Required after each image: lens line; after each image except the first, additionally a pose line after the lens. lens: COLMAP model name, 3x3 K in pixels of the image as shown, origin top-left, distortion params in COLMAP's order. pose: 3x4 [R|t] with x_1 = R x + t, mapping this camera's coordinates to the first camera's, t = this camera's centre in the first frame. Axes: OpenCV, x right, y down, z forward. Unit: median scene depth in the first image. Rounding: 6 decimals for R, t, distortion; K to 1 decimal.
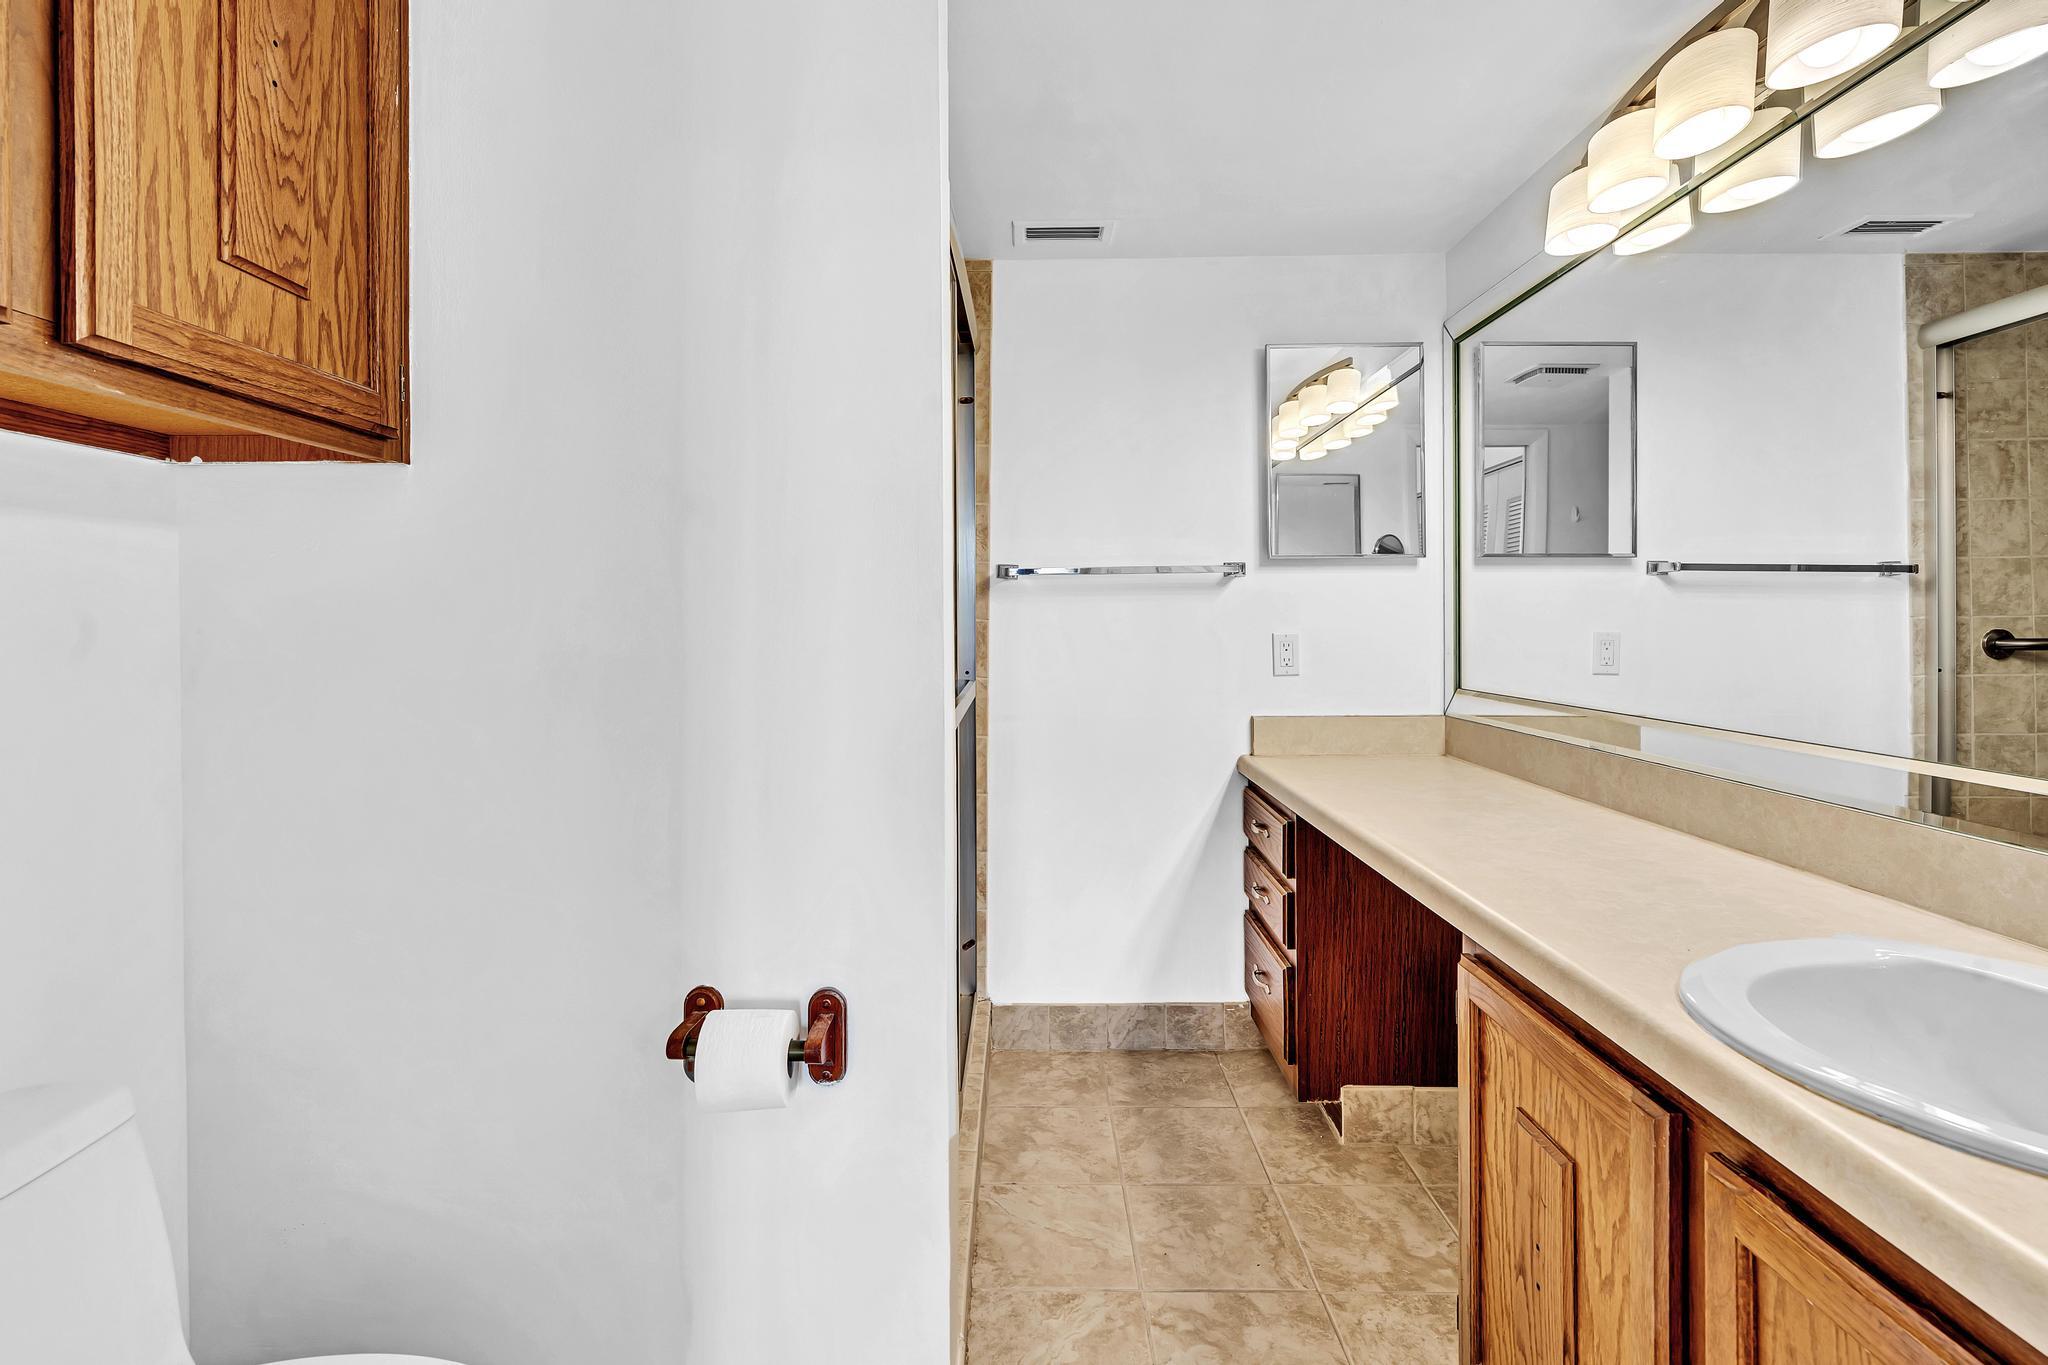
lens RADIAL K [[915.4, 0, 1016.4], [0, 915.4, 626.0], [0, 0, 1]] dist [-0.001655, -0.000188]
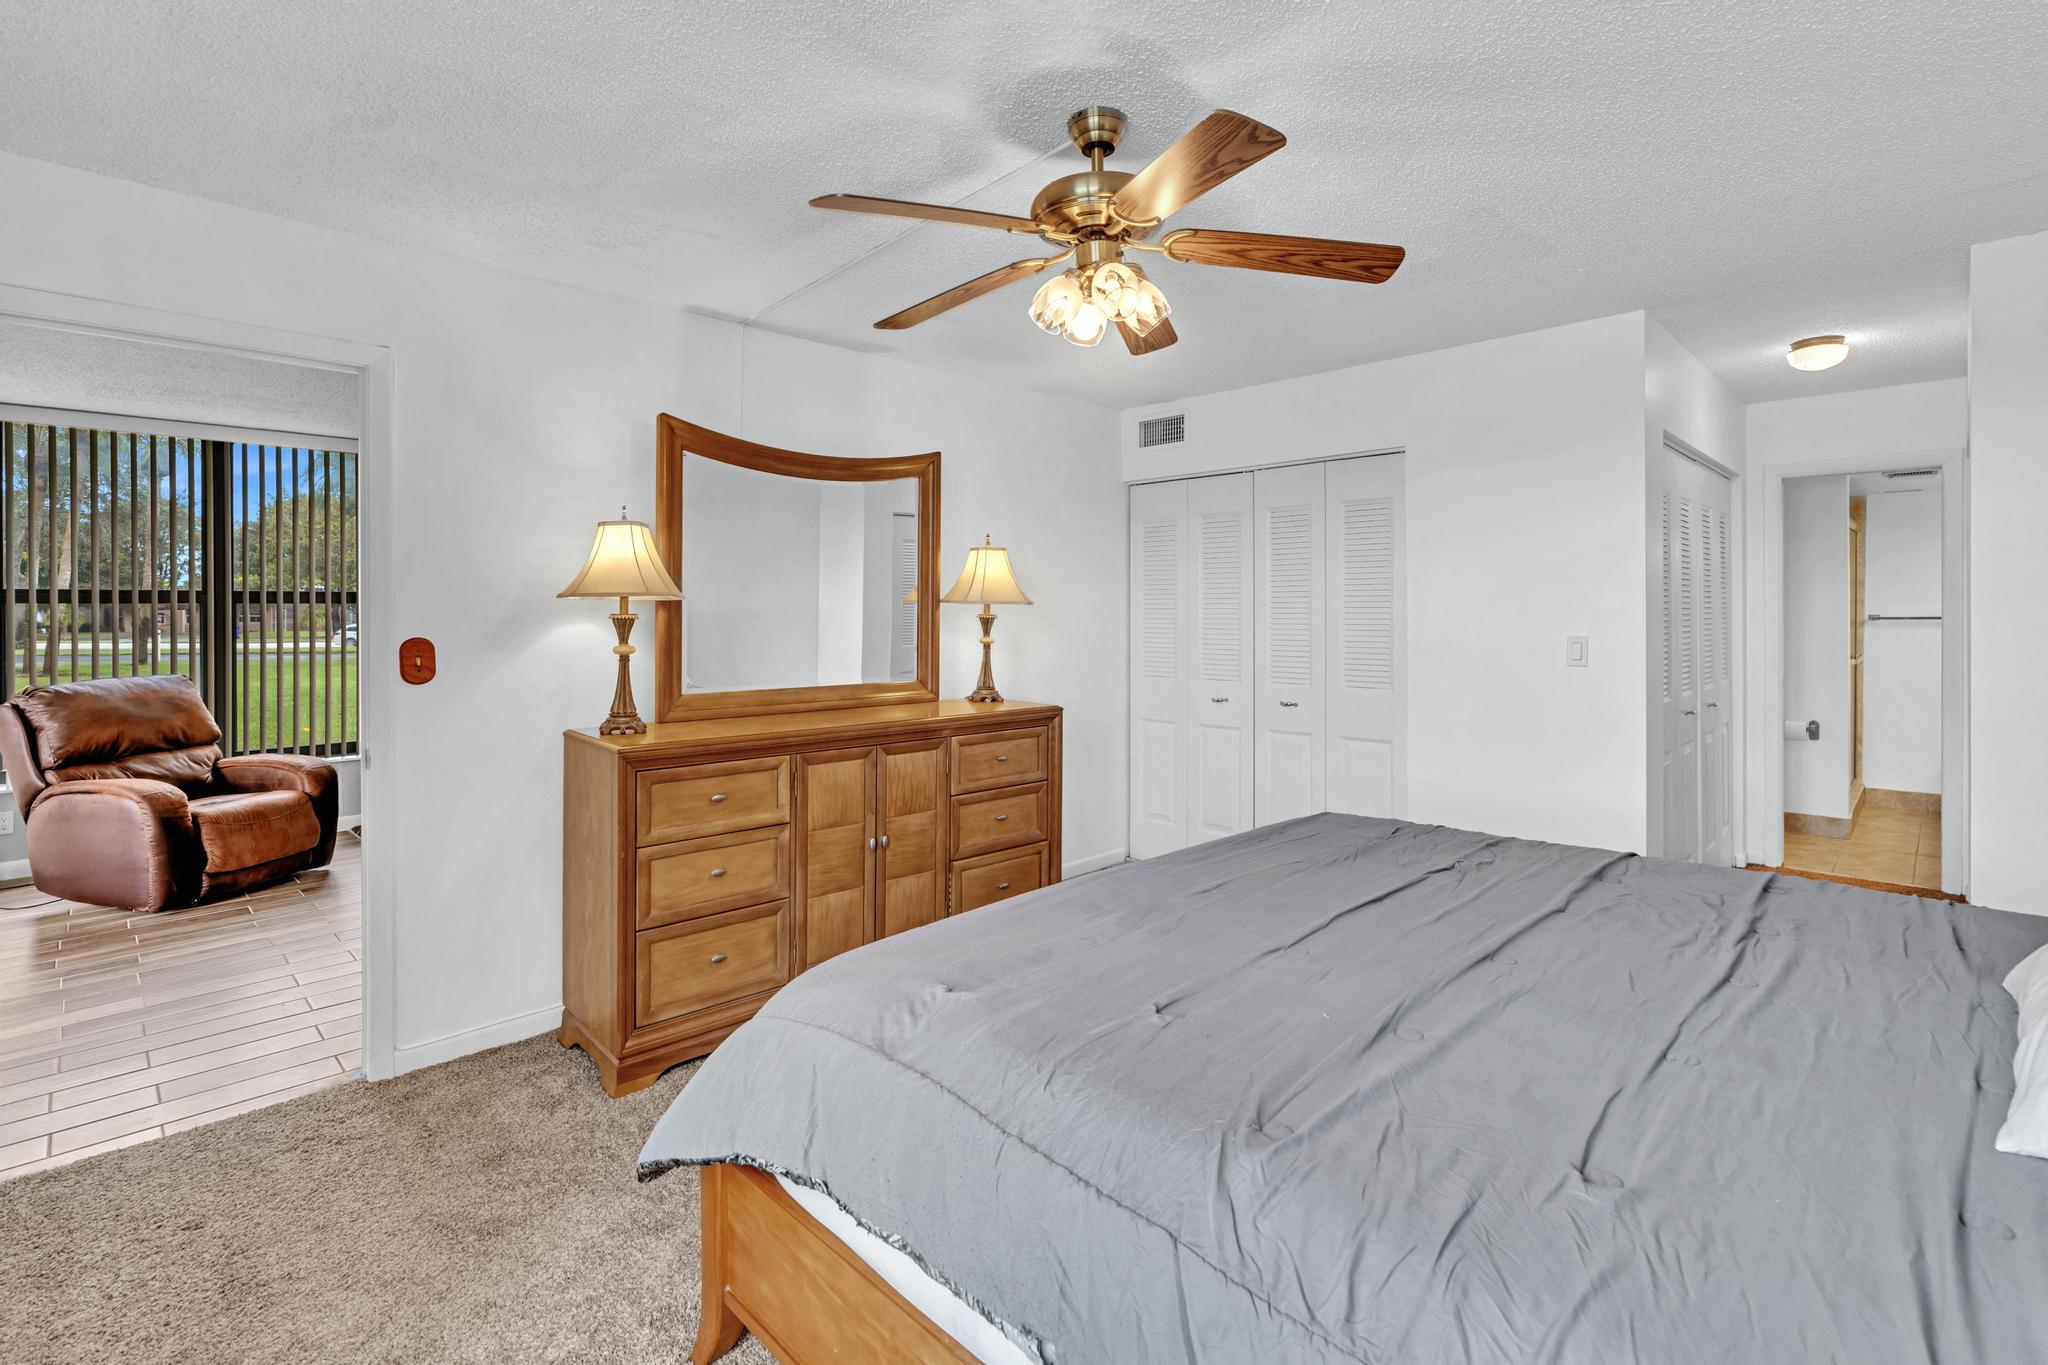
lens RADIAL K [[923.7, 0, 1031.1], [0, 923.7, 650.8], [0, 0, 1]] dist [-0.007014, 0.002258]
pose [[0.721048, 0.005742, -0.692861, 0.083519], [-0.003293, 0.999983, 0.004860, 0.034674], [0.692877, -0.001223, 0.721055, -2.838509]]
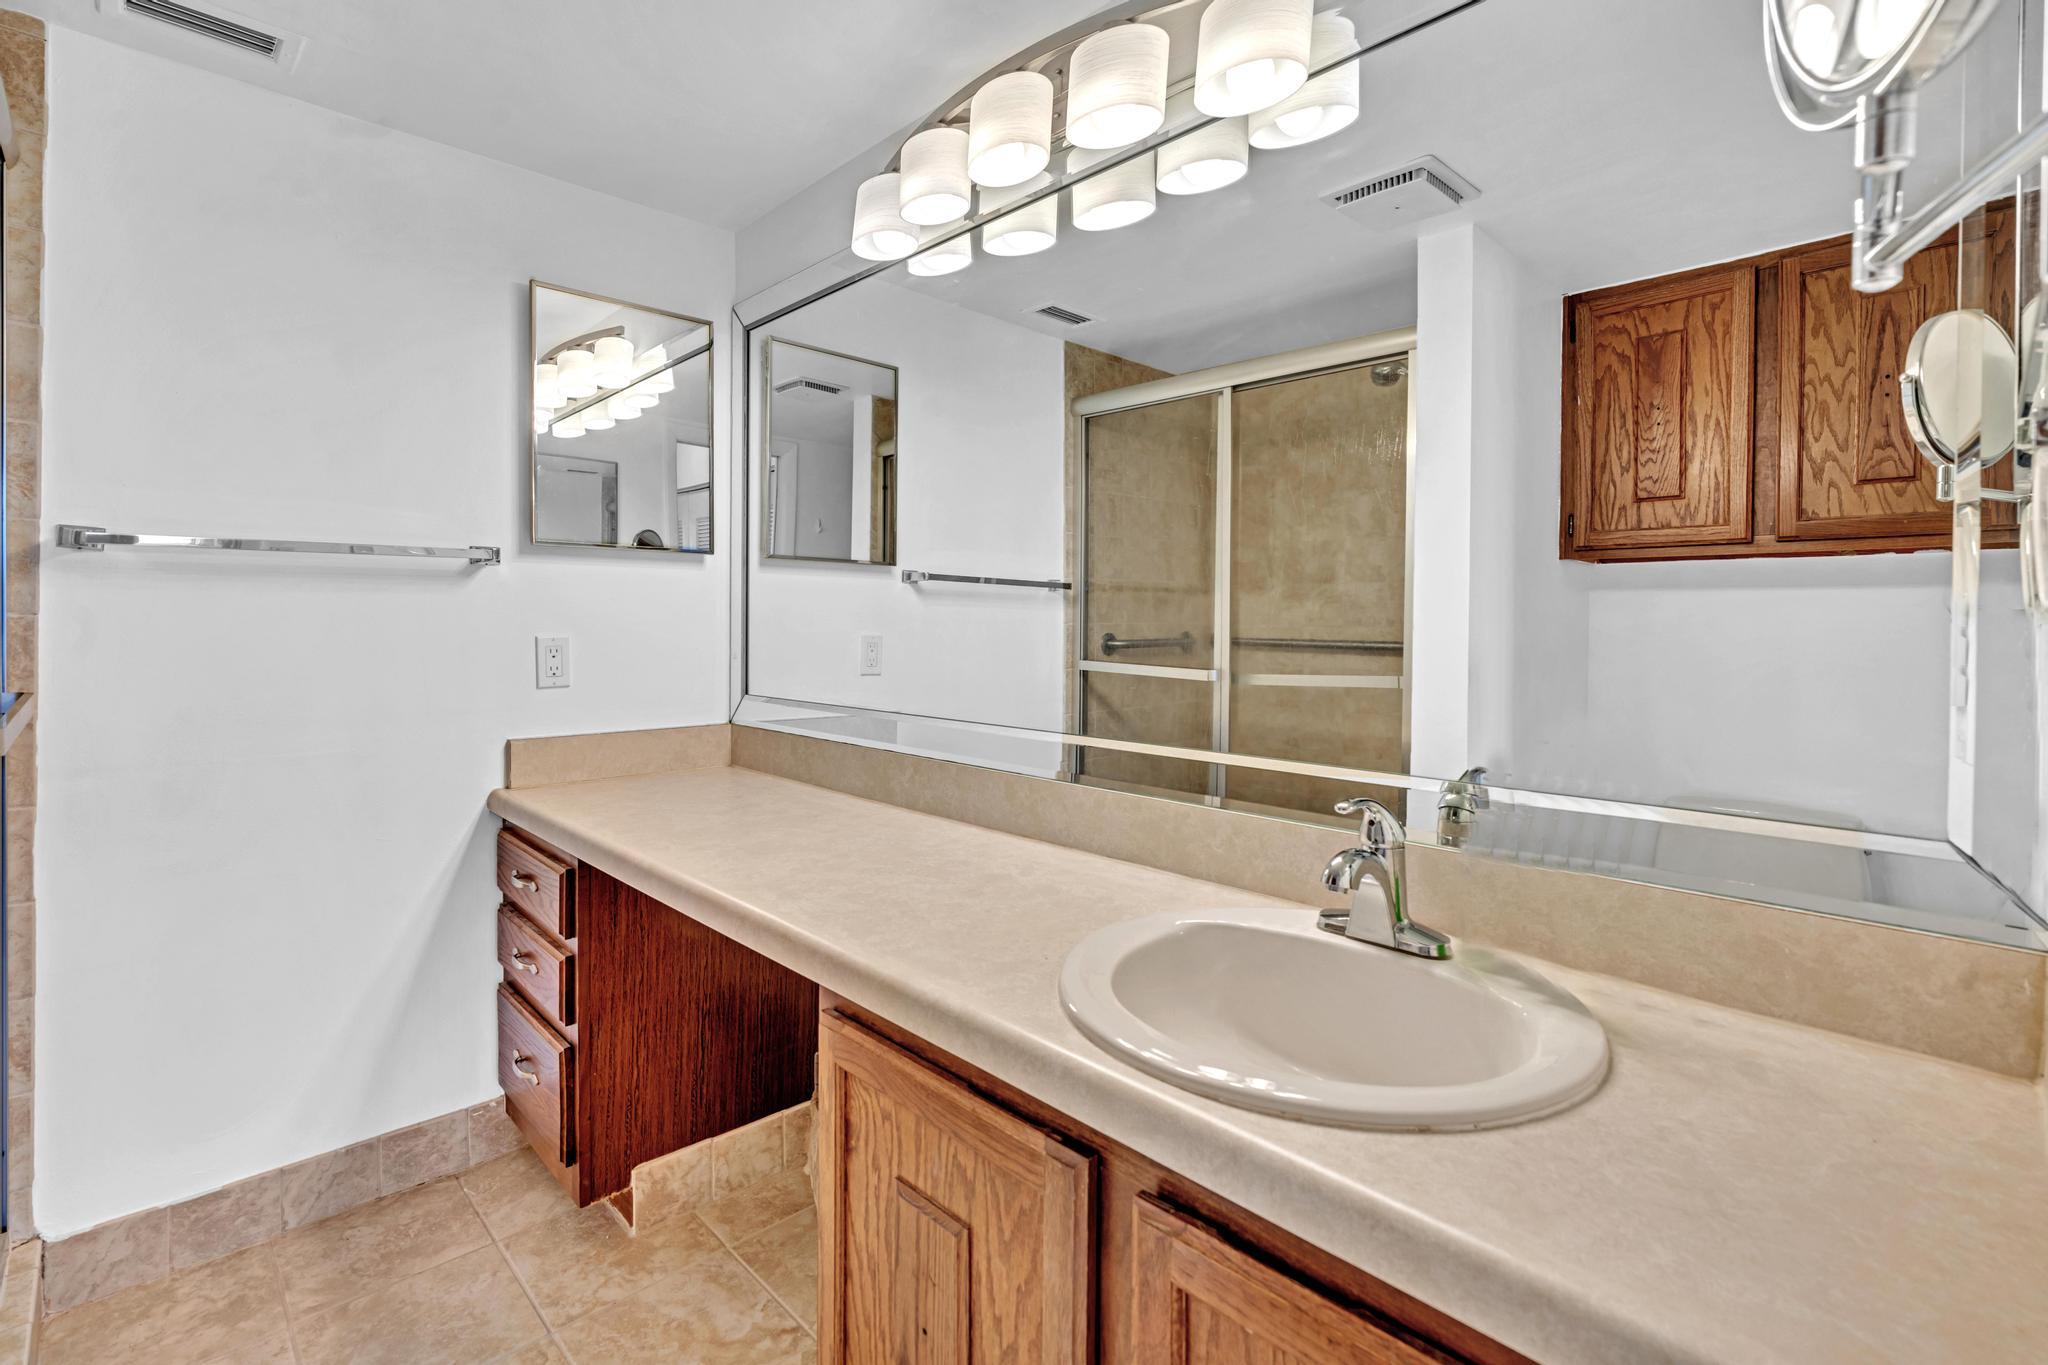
lens RADIAL K [[923.7, 0, 996.4], [0, 923.7, 632.5], [0, 0, 1]] dist [-0.007014, 0.002258]
pose [[0.714155, 0.001564, 0.699986, -0.003301], [-0.006463, 0.999970, 0.004360, -0.001941], [-0.699958, -0.007638, 0.714143, 0.141336]]
